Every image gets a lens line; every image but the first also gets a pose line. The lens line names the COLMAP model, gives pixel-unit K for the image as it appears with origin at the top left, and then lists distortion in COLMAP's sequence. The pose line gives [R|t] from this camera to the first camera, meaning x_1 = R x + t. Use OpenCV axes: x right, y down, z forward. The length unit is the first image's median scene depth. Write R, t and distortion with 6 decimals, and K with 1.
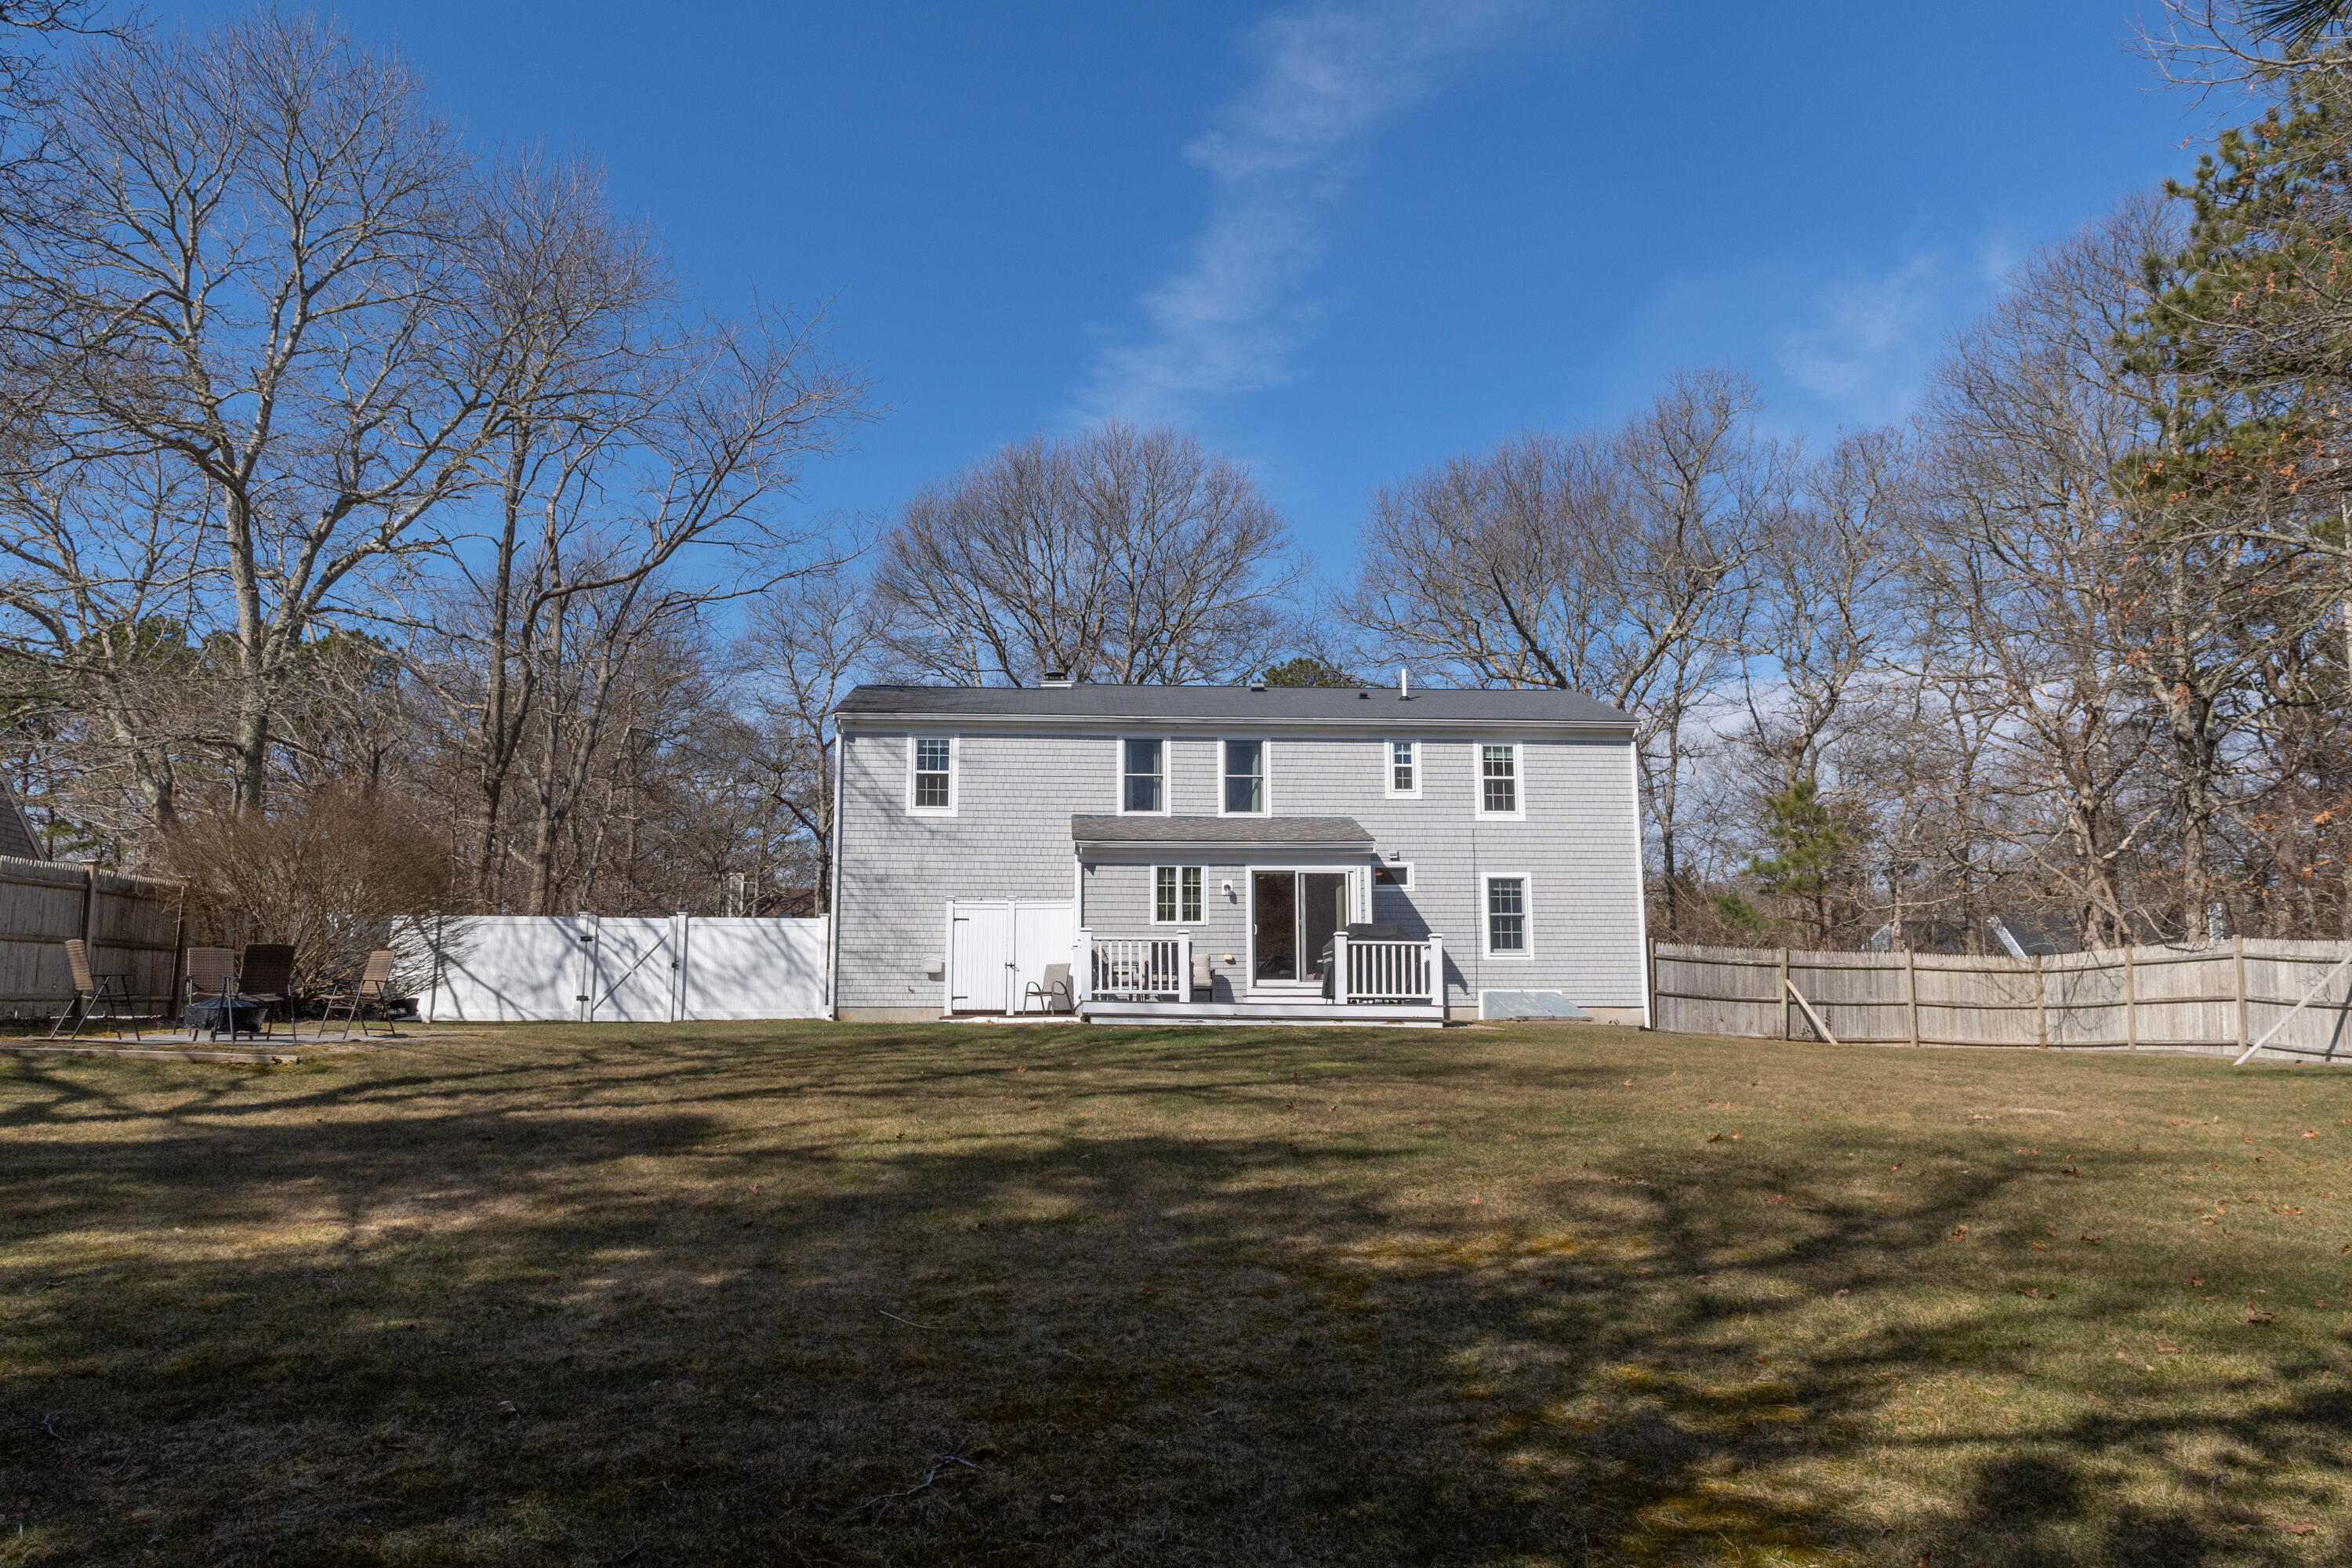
lens RADIAL K [[1586.0, 0, 1182.7], [0, 1586.0, 796.6], [0, 0, 1]] dist [0.007289, 0.000486]
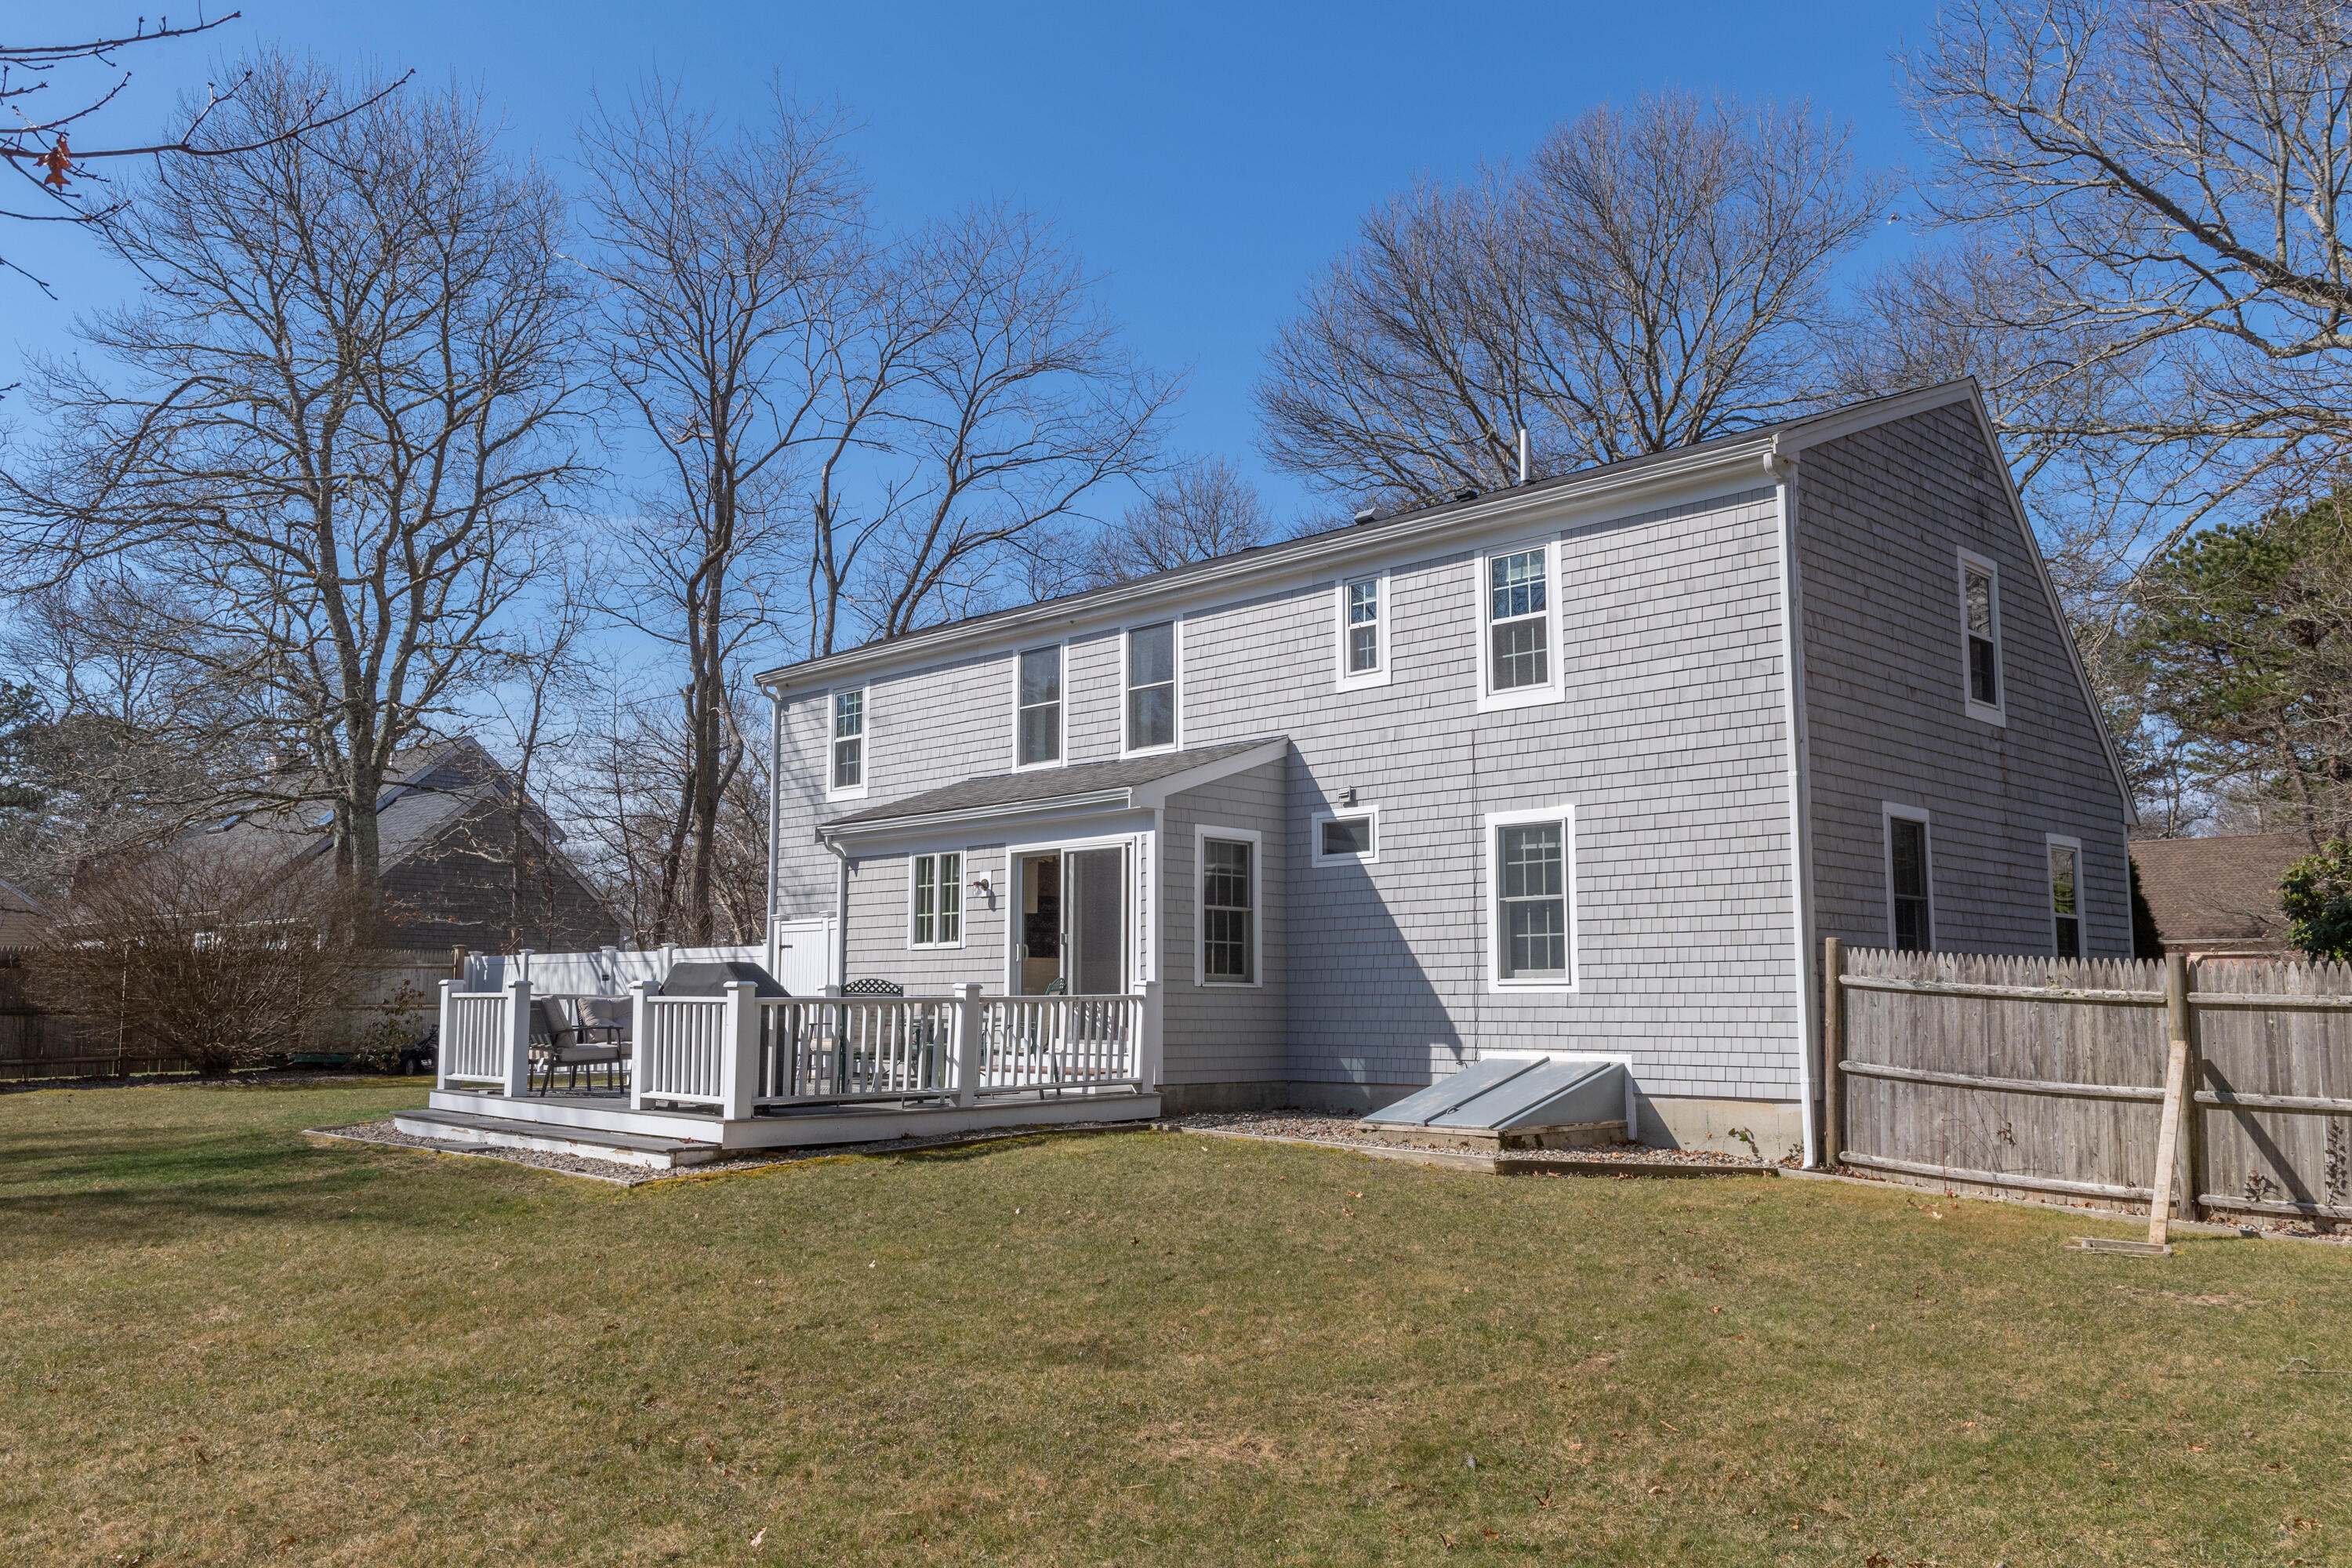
lens RADIAL K [[1843.1, 0, 1176.0], [0, 1843.1, 784.0], [0, 0, 1]] dist [0.017052, -0.000115]
pose [[0.650403, -0.090558, -0.754172, 0.568854], [0.111759, 0.993471, -0.022910, 0.040919], [0.751323, -0.069385, 0.656277, 0.561903]]
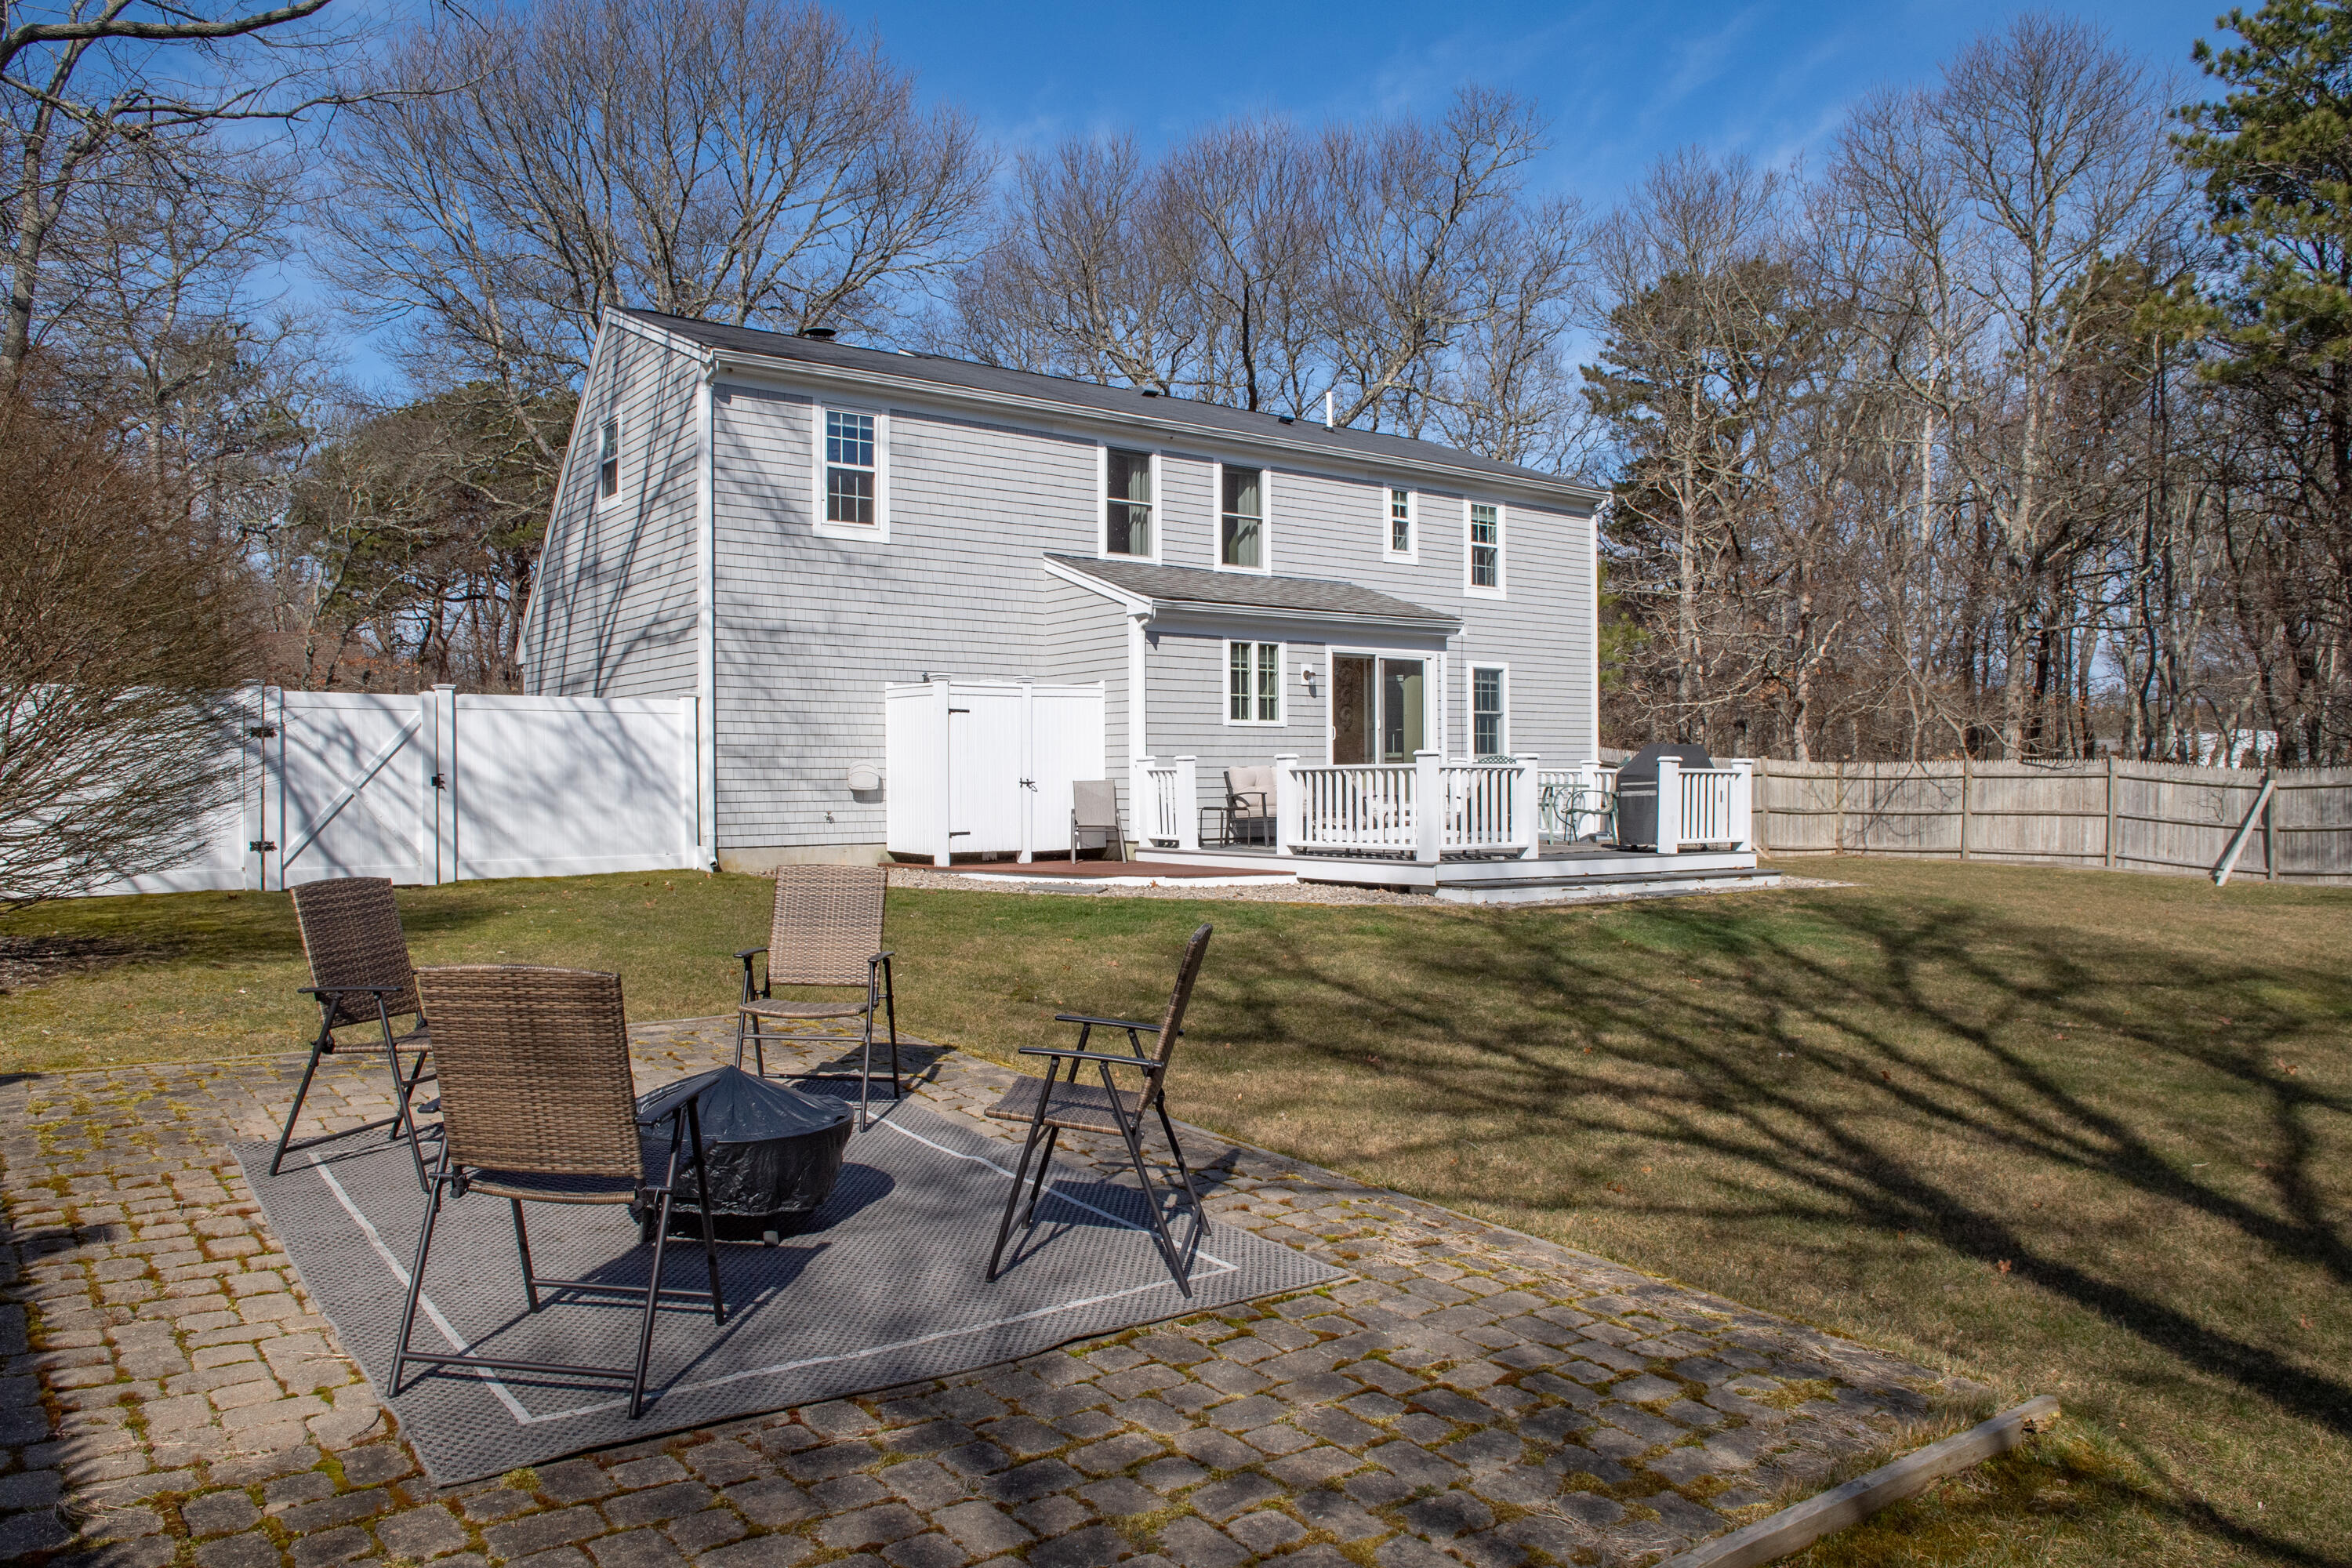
lens RADIAL K [[1611.0, 0, 1176.0], [0, 1611.0, 784.0], [0, 0, 1]] dist [-0.046347, 0.002191]
pose [[0.838845, -0.003753, 0.544358, -0.392544], [-0.080313, 0.988180, 0.130573, 0.014811], [-0.538414, -0.153250, 0.828628, 0.395347]]
